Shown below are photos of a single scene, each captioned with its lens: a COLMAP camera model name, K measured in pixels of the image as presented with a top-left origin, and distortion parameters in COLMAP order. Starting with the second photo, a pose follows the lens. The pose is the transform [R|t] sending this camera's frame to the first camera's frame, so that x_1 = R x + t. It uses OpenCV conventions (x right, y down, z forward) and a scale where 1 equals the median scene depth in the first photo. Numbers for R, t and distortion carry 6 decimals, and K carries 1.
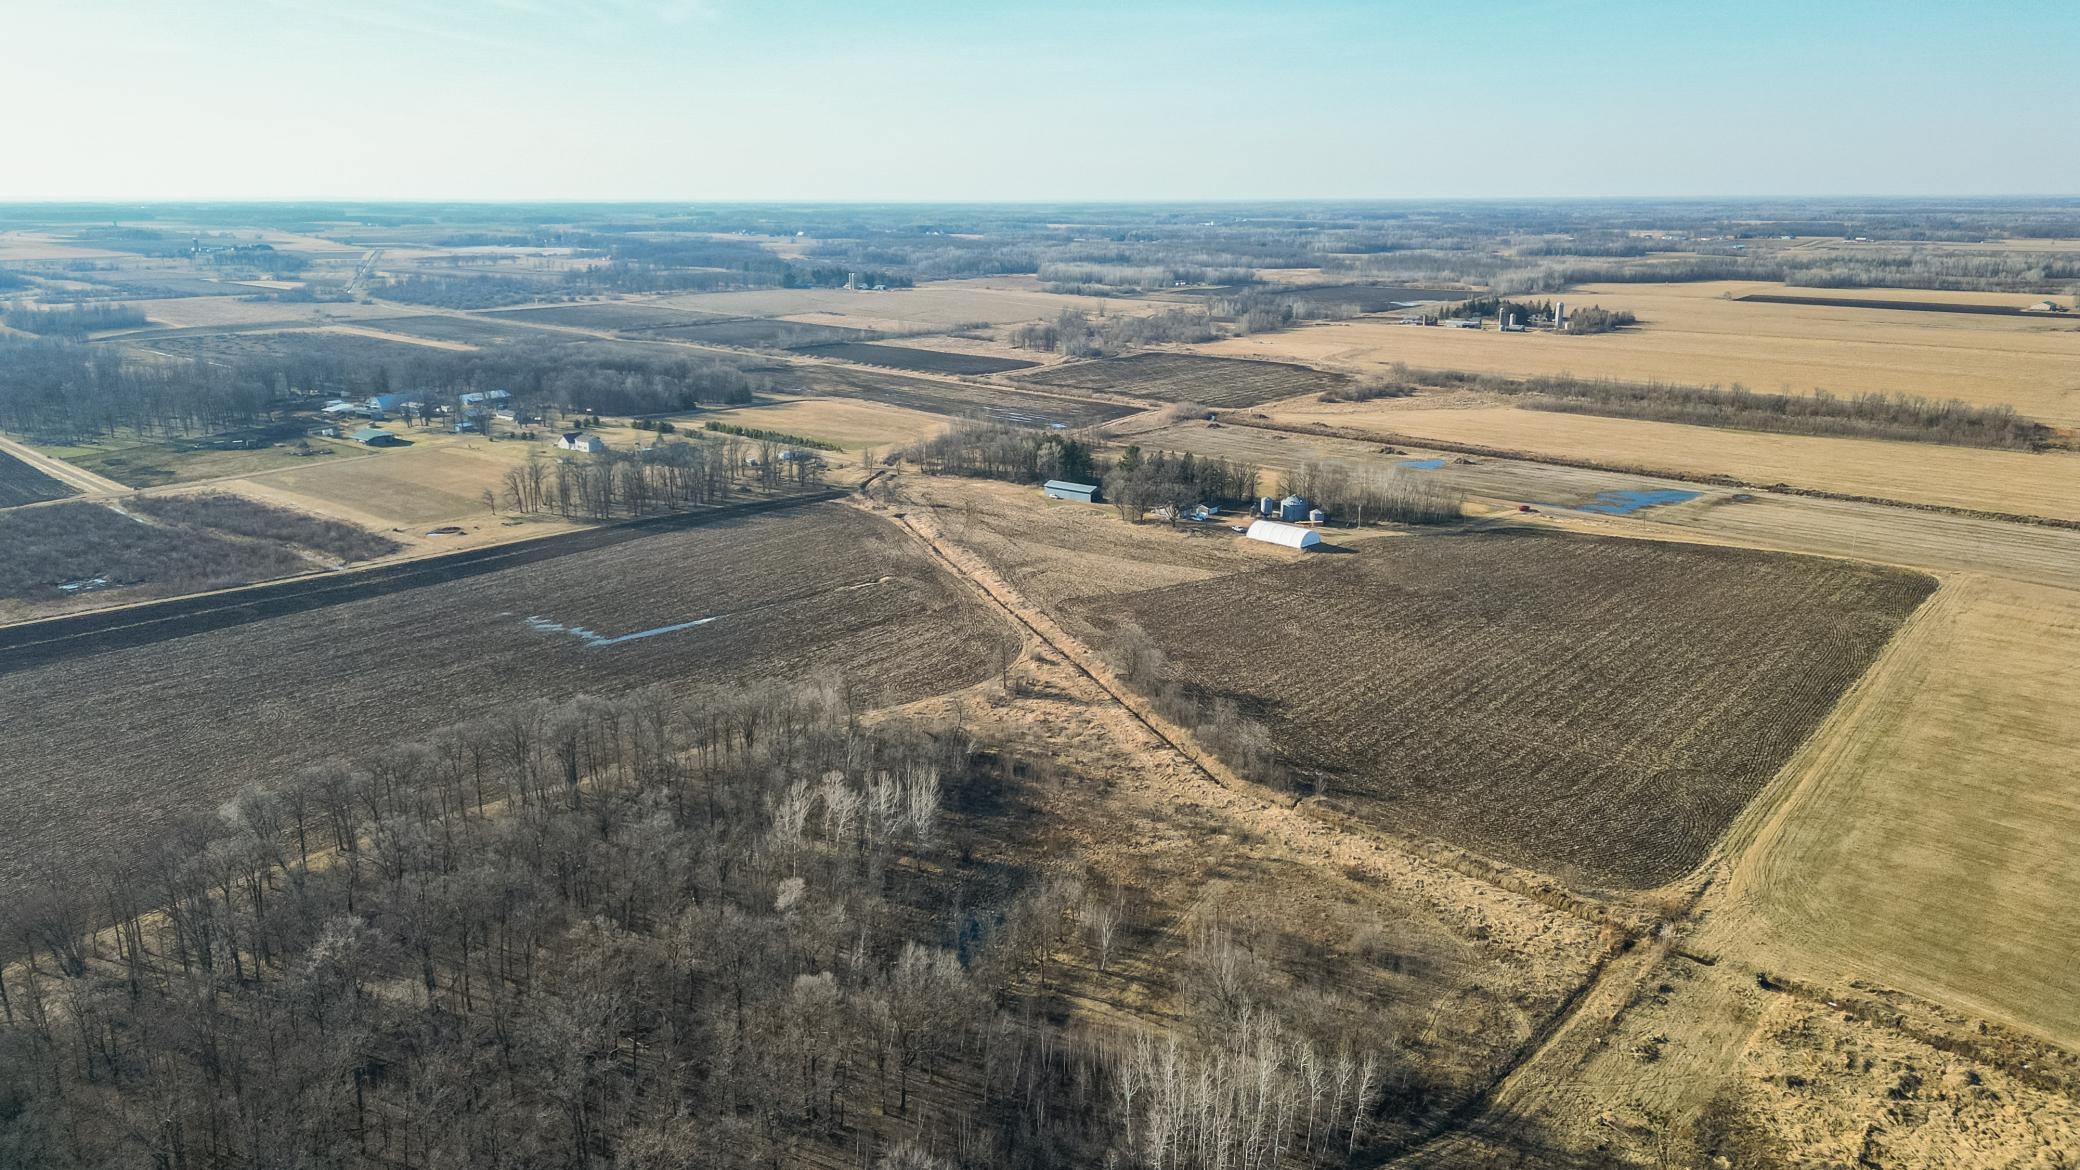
lens RADIAL K [[1451.9, 0, 1040.0], [0, 1451.9, 585.0], [0, 0, 1]] dist [0.089199, -0.095245]
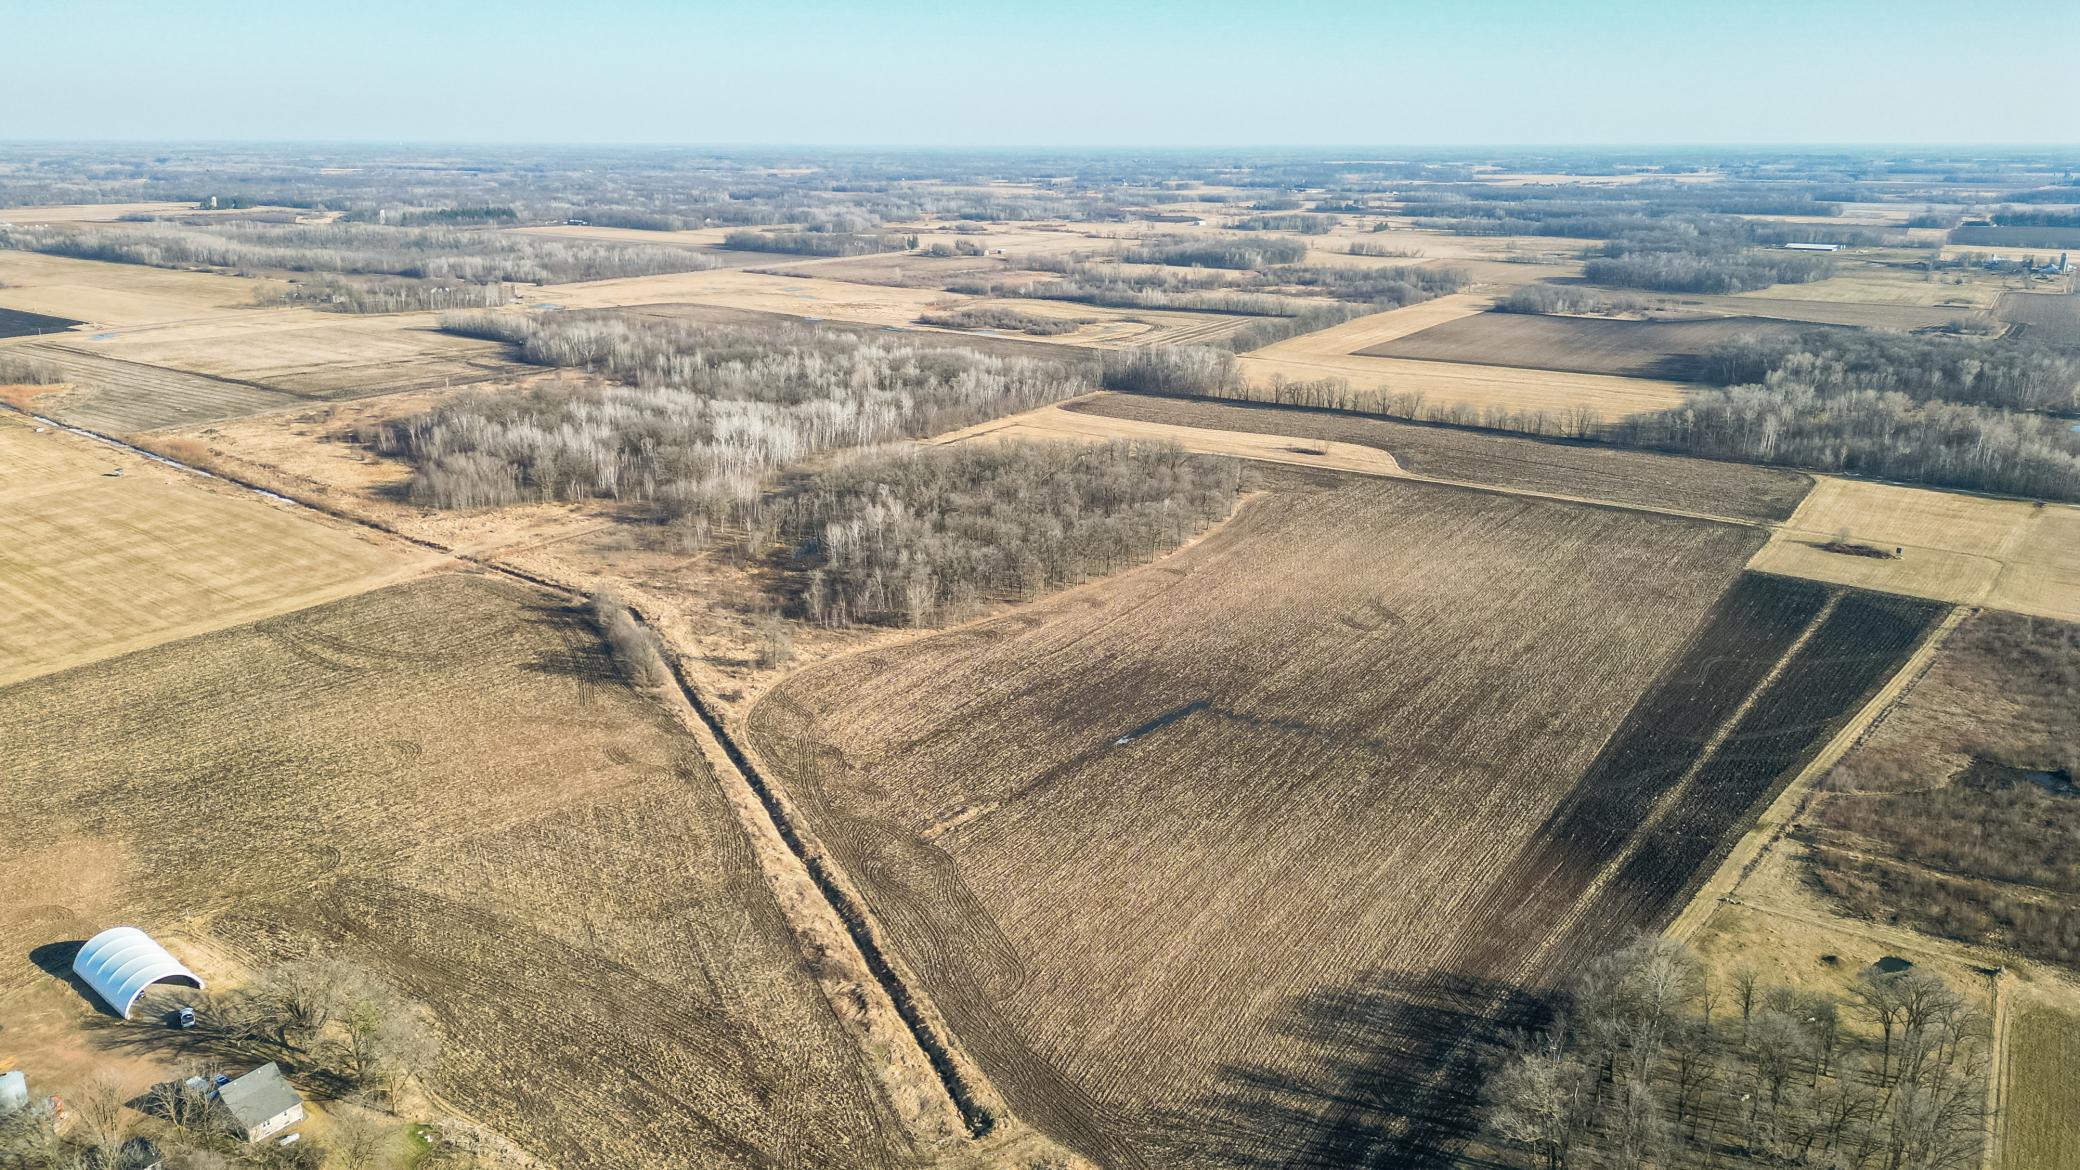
lens RADIAL K [[1451.9, 0, 1040.0], [0, 1451.9, 585.0], [0, 0, 1]] dist [0.089199, -0.095245]
pose [[-0.996257, 0.021098, -0.083830, -0.066714], [-0.026951, 0.845617, 0.533110, -0.286916], [0.082135, 0.533374, -0.841883, 0.957162]]
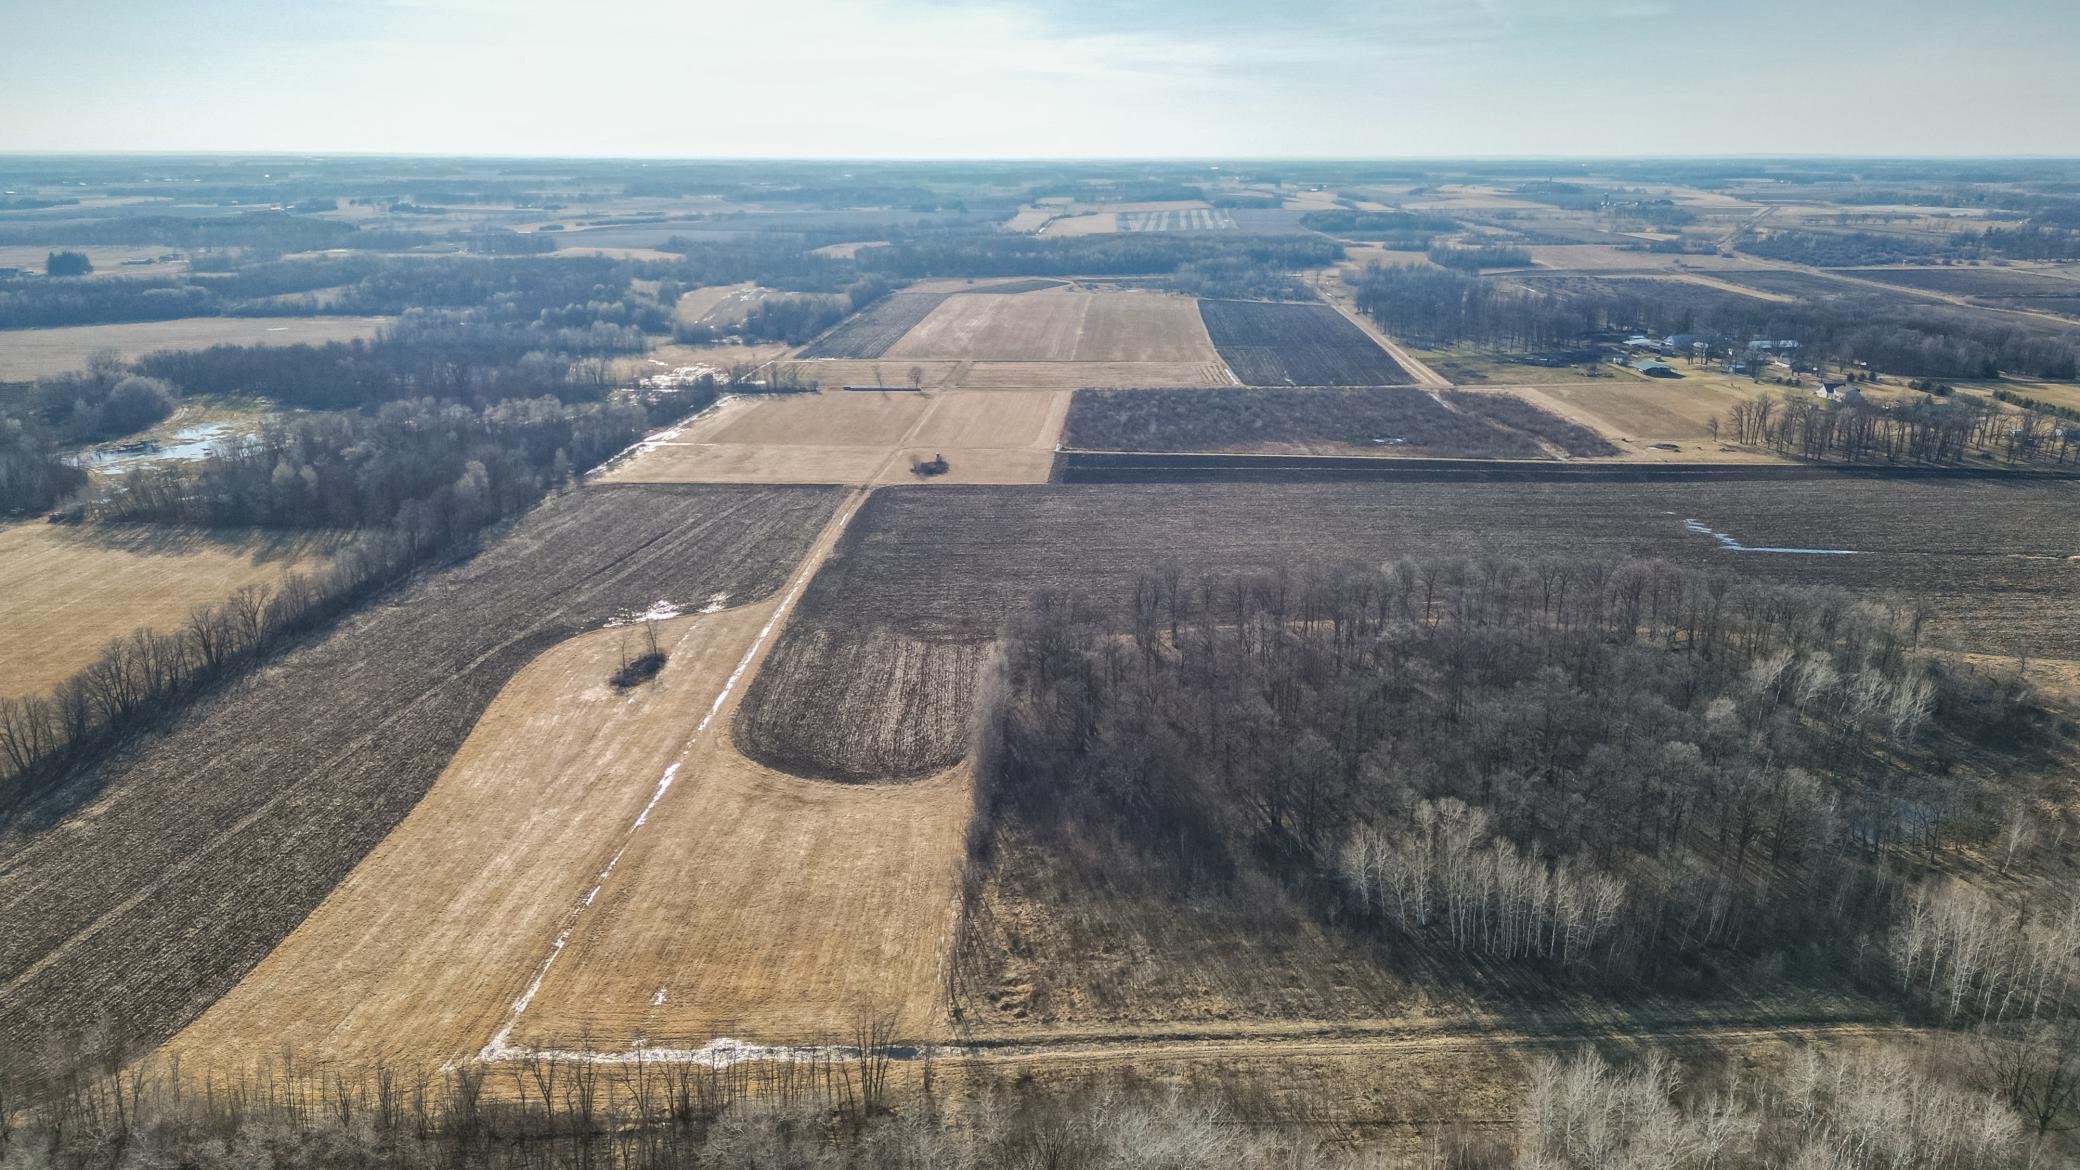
lens RADIAL K [[1451.9, 0, 1040.0], [0, 1451.9, 585.0], [0, 0, 1]] dist [0.089199, -0.095245]
pose [[0.641076, 0.221841, -0.734716, 0.109770], [-0.202113, 0.972321, 0.117230, 0.023300], [0.740386, 0.073342, 0.668169, -0.086597]]
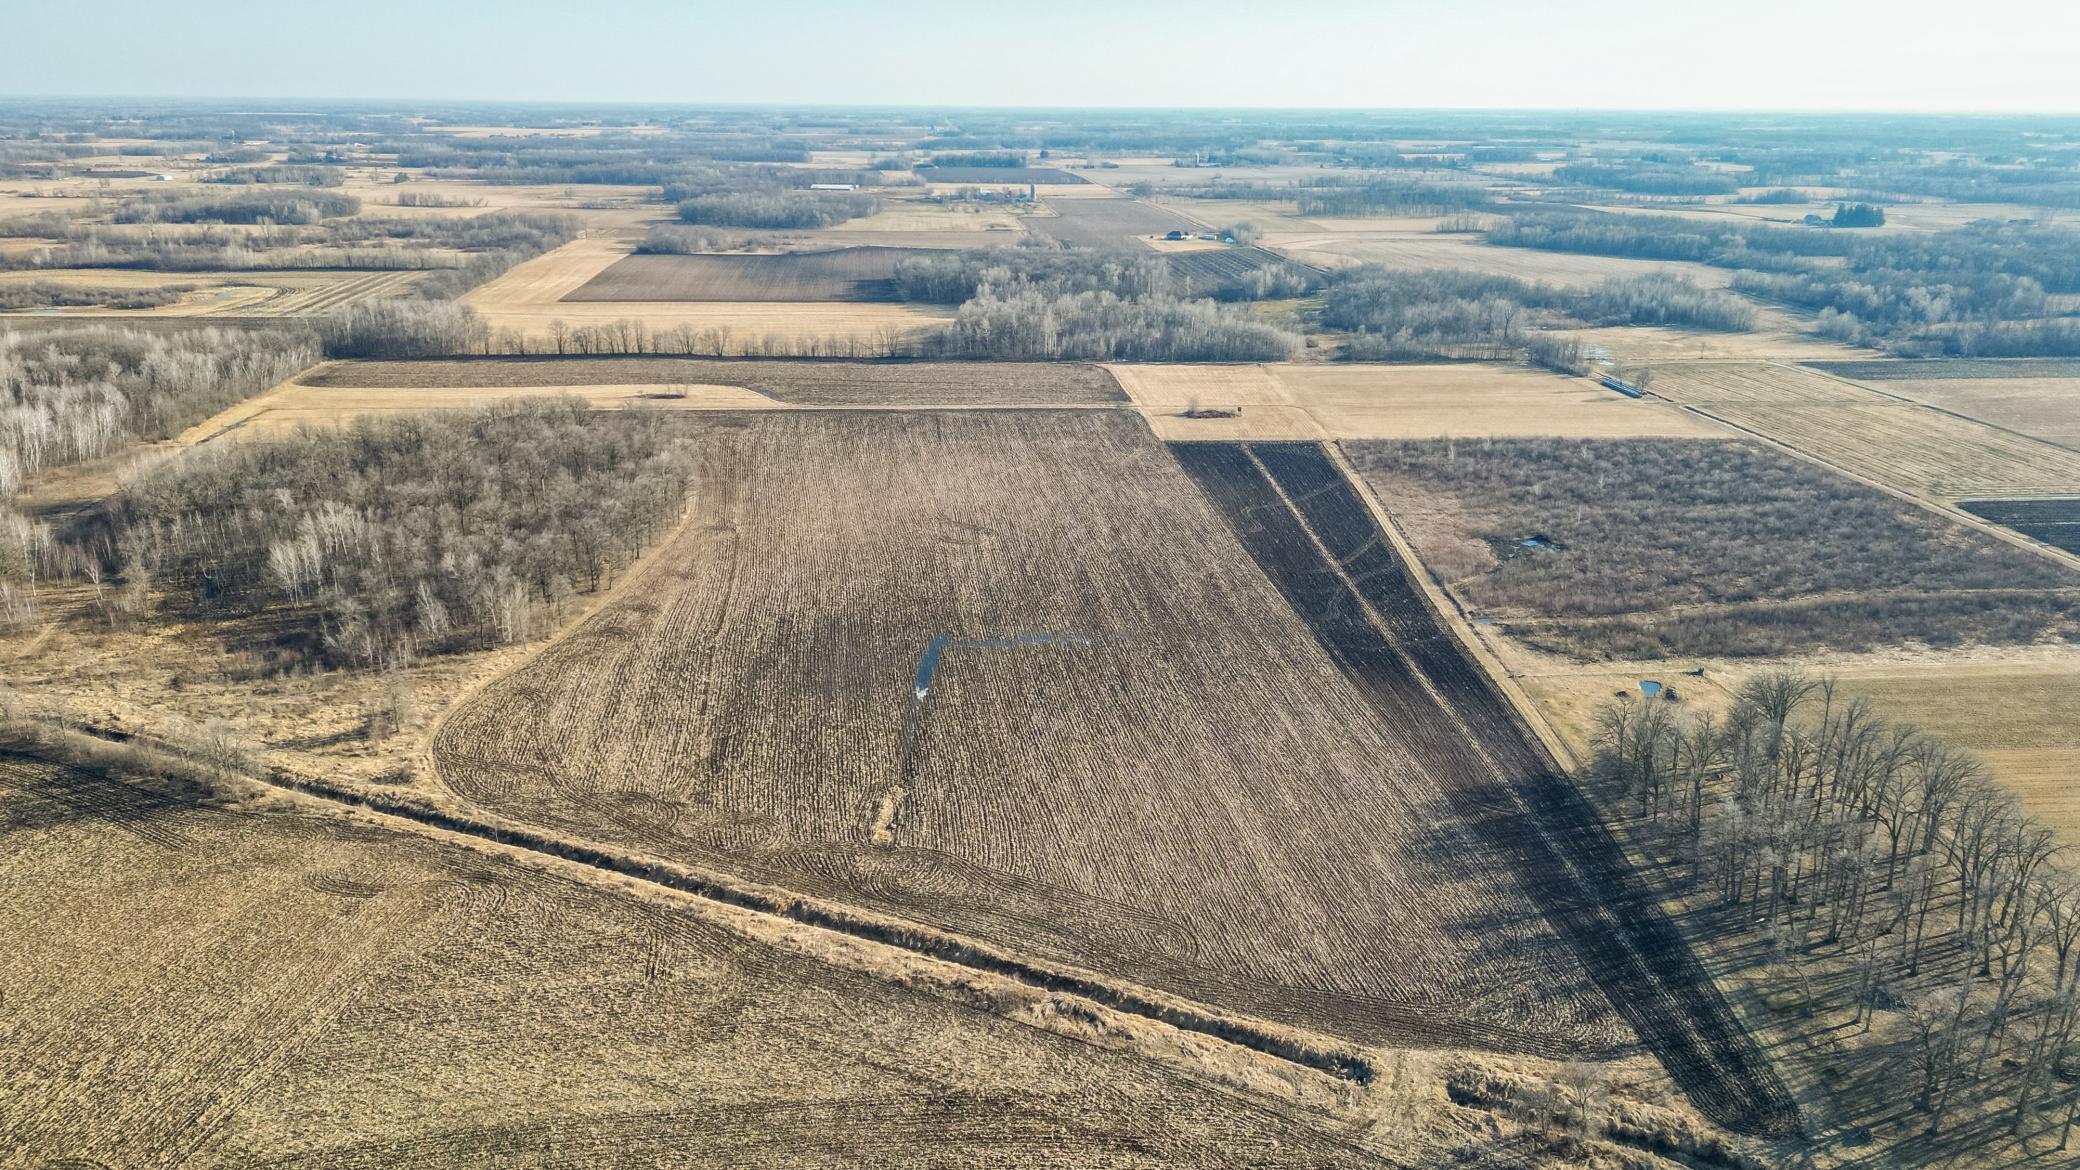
lens RADIAL K [[1451.9, 0, 1040.0], [0, 1451.9, 585.0], [0, 0, 1]] dist [0.089199, -0.095245]
pose [[-0.713801, 0.214837, -0.666583, 0.125144], [-0.191561, 0.855600, 0.480887, -0.231070], [0.673641, 0.470949, -0.569574, 0.837754]]
